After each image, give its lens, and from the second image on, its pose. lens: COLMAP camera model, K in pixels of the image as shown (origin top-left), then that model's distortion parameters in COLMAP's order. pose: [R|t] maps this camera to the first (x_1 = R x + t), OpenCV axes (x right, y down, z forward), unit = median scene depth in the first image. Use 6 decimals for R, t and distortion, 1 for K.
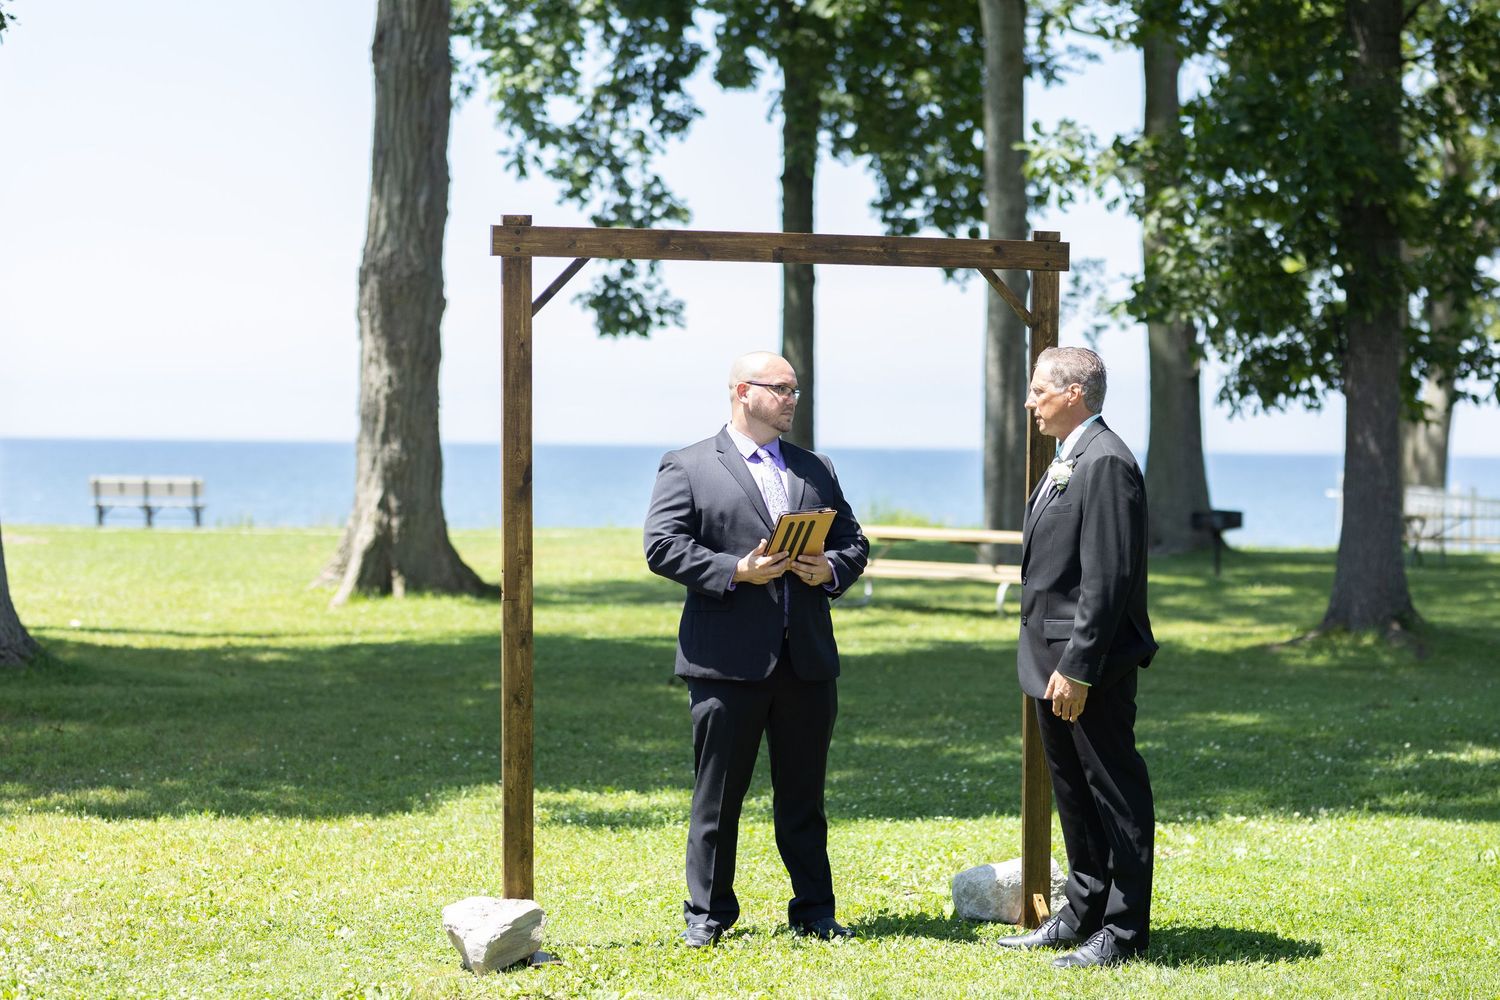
lens RADIAL K [[3557.1, 0, 750.0], [0, 3557.1, 500.0], [0, 0, 1]] dist [0.036439, 0.405112]
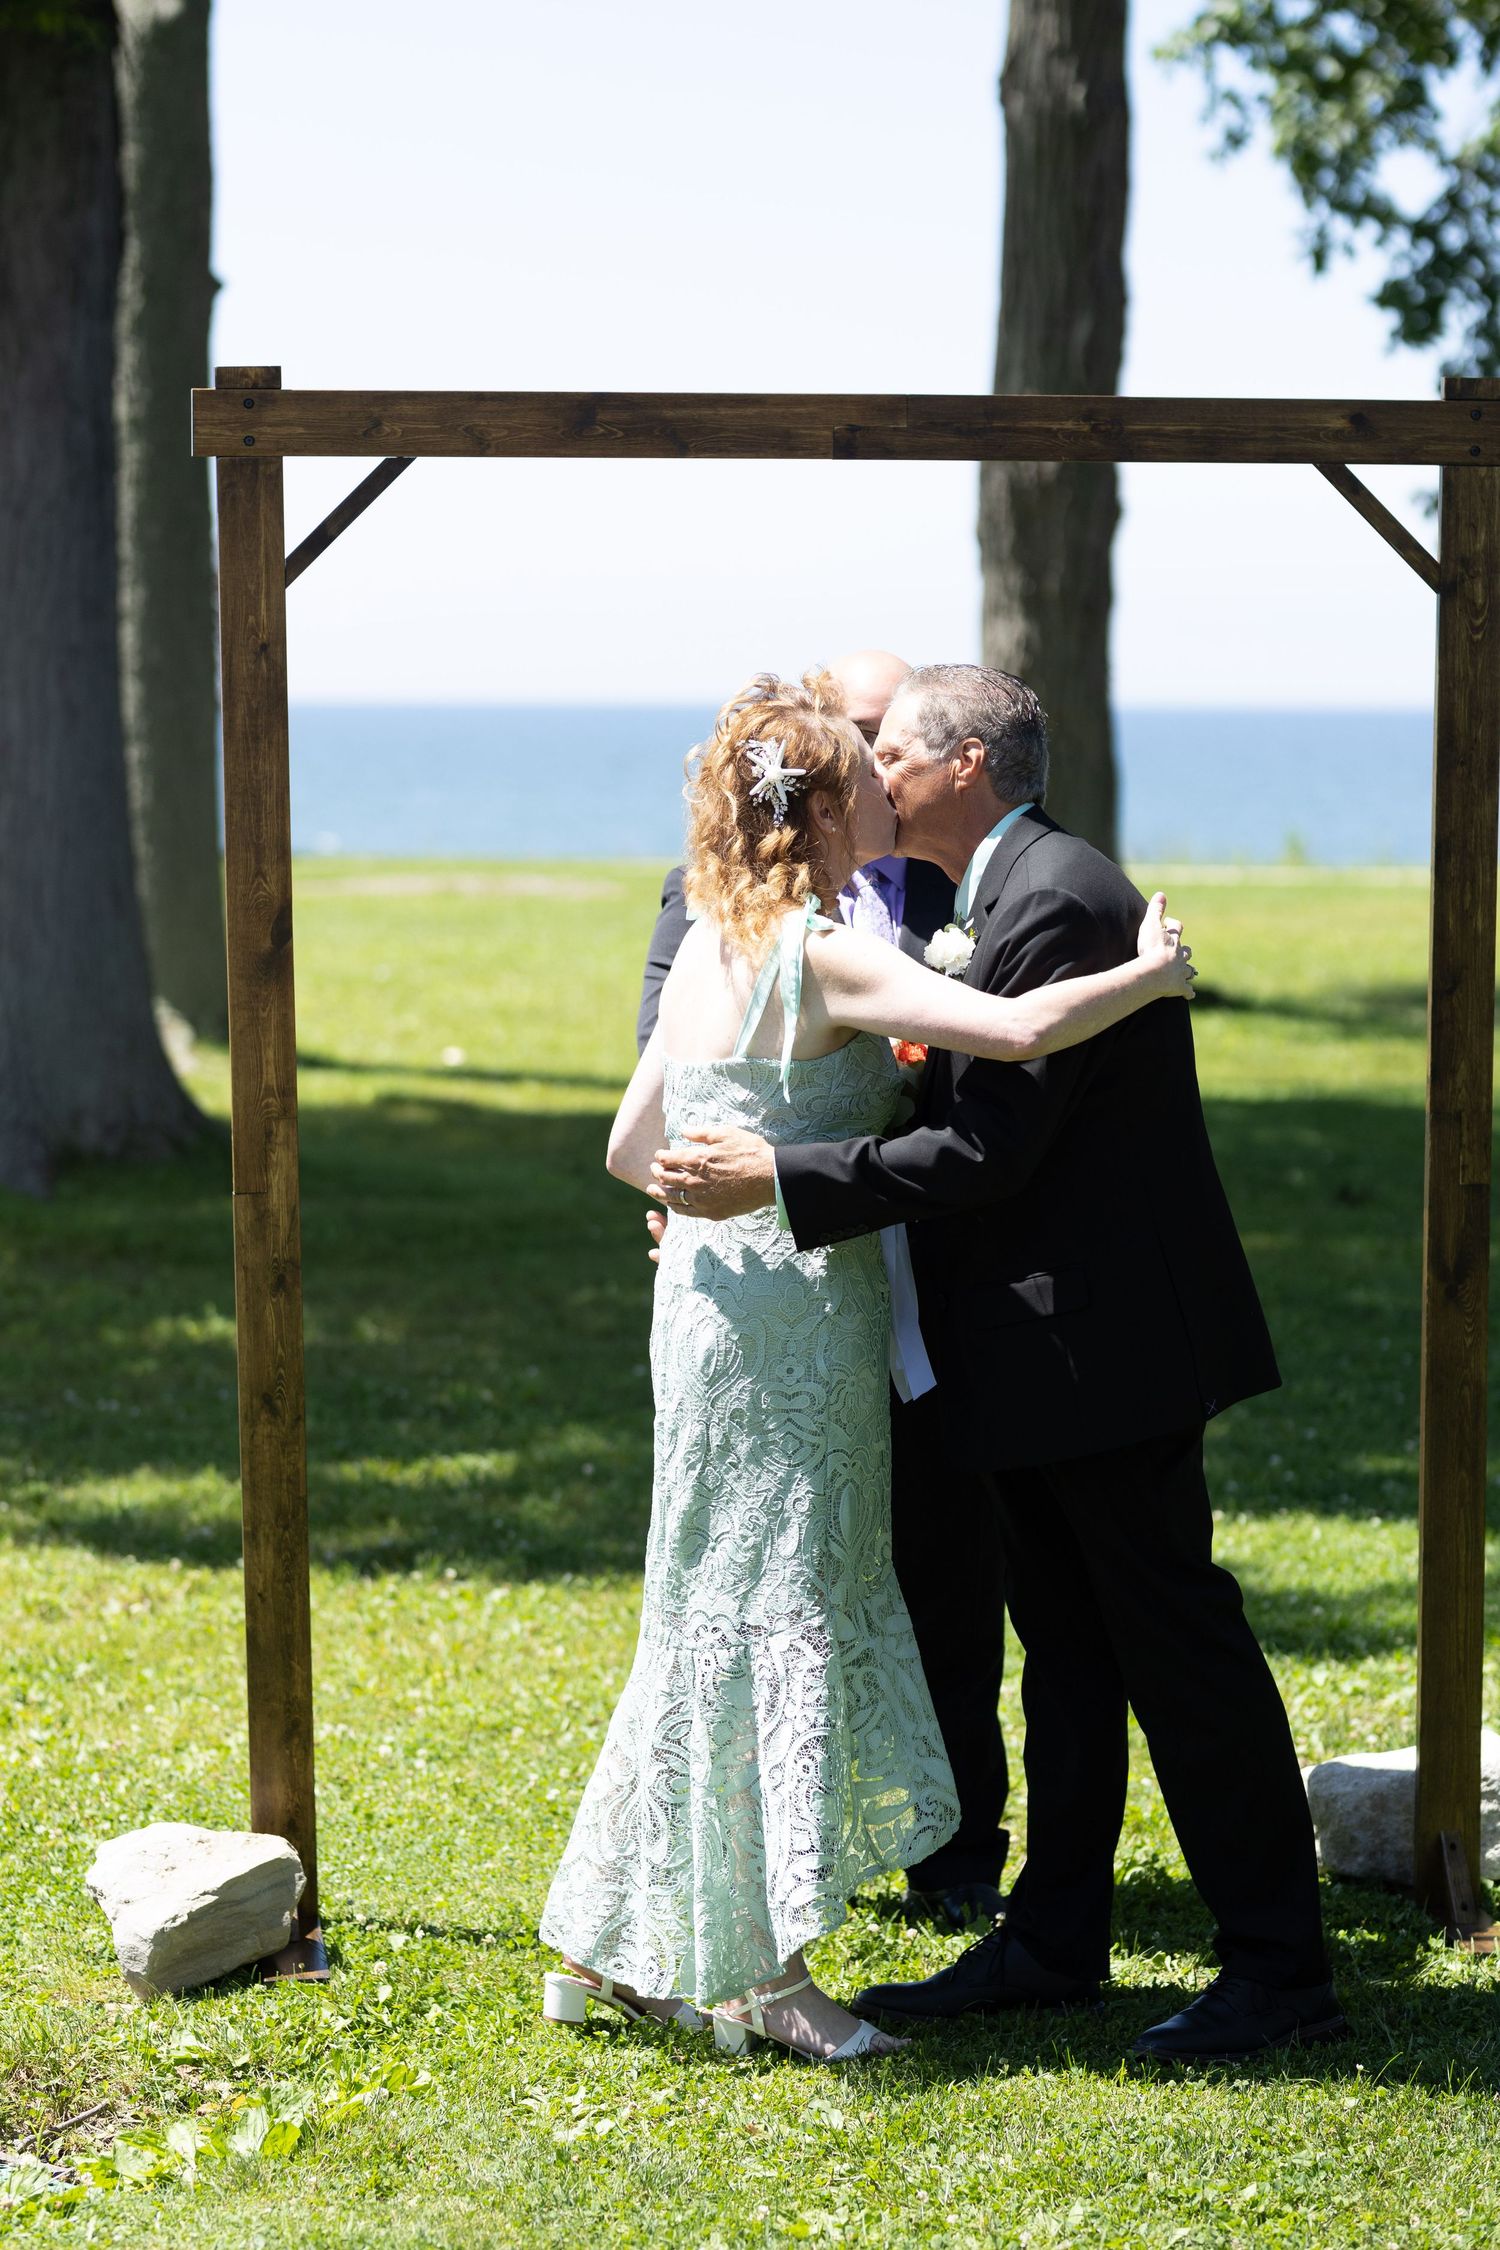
lens RADIAL K [[5335.6, 0, 750.0], [0, 5335.6, 1125.0], [0, 0, 1]] dist [0.036439, 0.405112]
pose [[0.974808, 0.011526, -0.222749, 0.152543], [0.002392, 0.998066, 0.062113, -0.024324], [0.223034, -0.061081, 0.972895, 0.328764]]
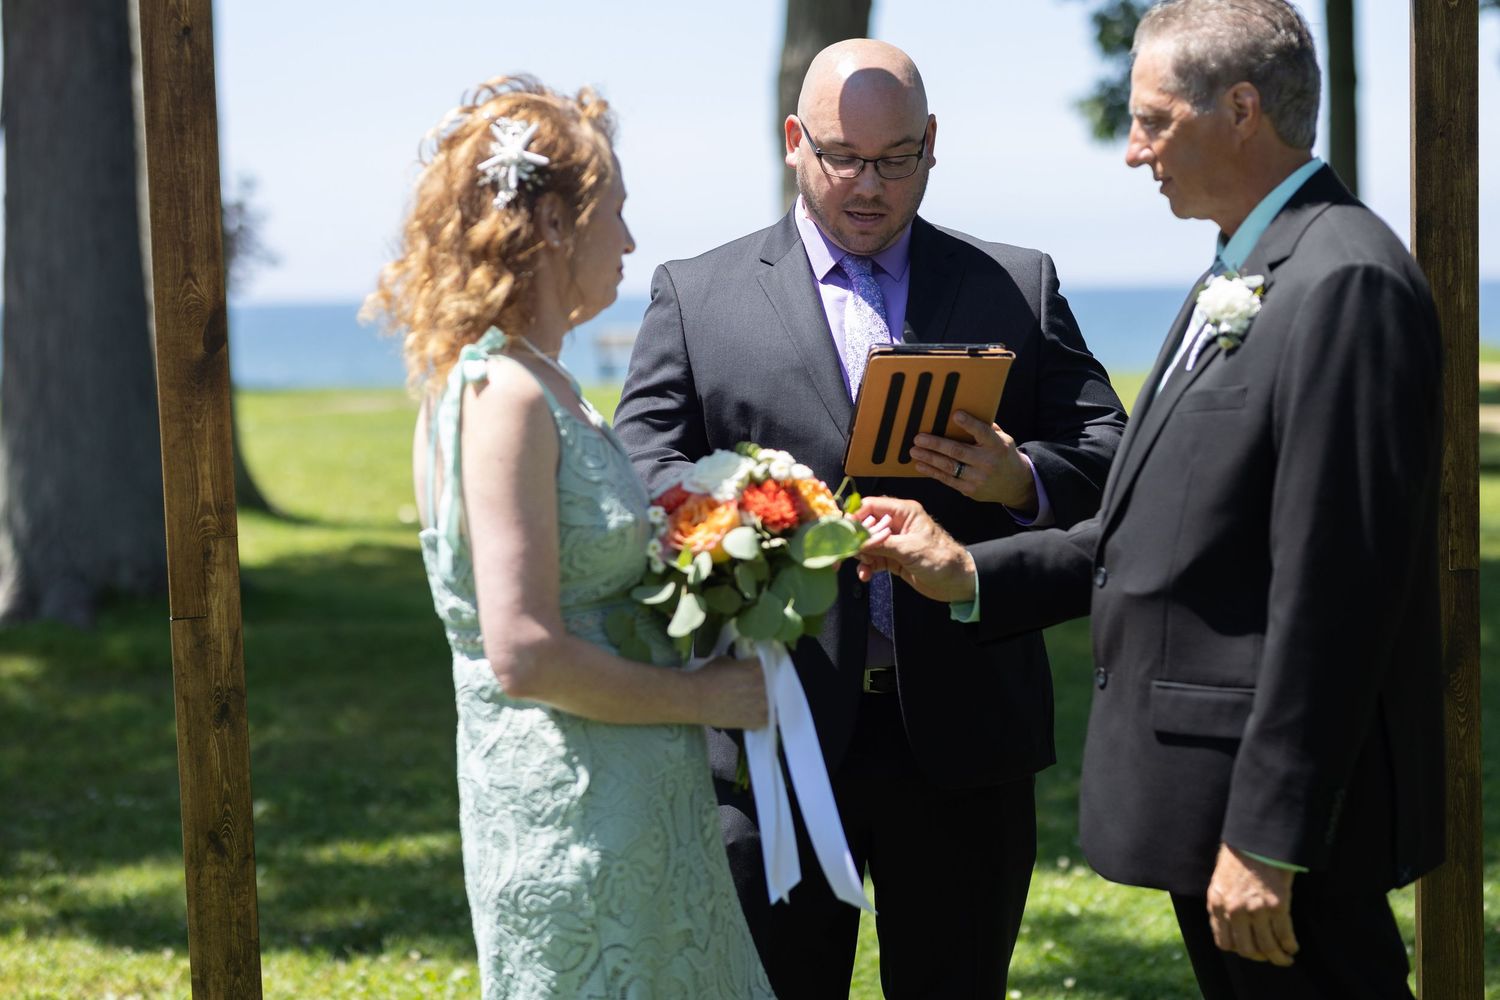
lens RADIAL K [[3731.8, 0, 796.3], [0, 3731.8, 449.5], [0, 0, 1]] dist [0.010830, 0.070514]
pose [[0.984222, -0.023214, -0.175407, 0.086718], [0.029550, 0.998999, 0.033596, -0.005823], [0.174451, -0.038249, 0.983923, 0.558685]]
